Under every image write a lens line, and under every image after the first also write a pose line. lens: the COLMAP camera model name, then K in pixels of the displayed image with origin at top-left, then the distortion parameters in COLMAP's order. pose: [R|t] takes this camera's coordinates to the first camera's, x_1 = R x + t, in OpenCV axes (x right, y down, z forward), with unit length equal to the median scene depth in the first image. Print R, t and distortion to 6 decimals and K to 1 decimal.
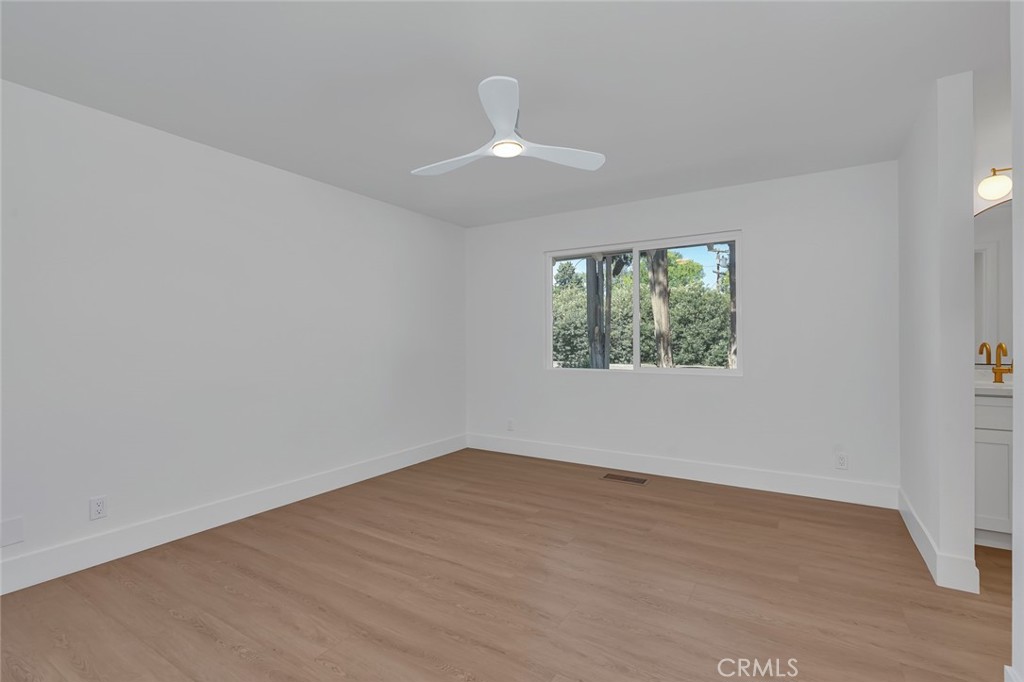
lens RADIAL K [[457.1, 0, 512.0], [0, 457.1, 341.0], [0, 0, 1]] dist [-0.000862, -0.000019]
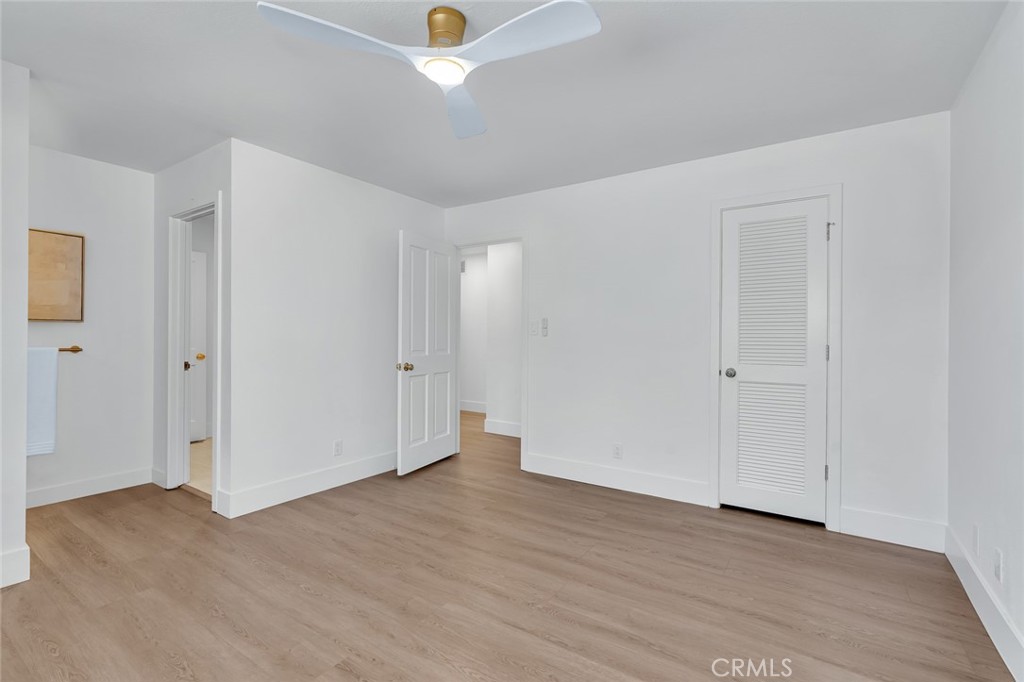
lens RADIAL K [[459.4, 0, 522.1], [0, 459.4, 336.7], [0, 0, 1]] dist [-0.009695, 0.000165]
pose [[-0.999879, -0.003703, 0.015109, -0.128964], [-0.003789, 0.999977, -0.005669, 0.002022], [-0.015088, -0.005726, -0.999870, 1.521629]]
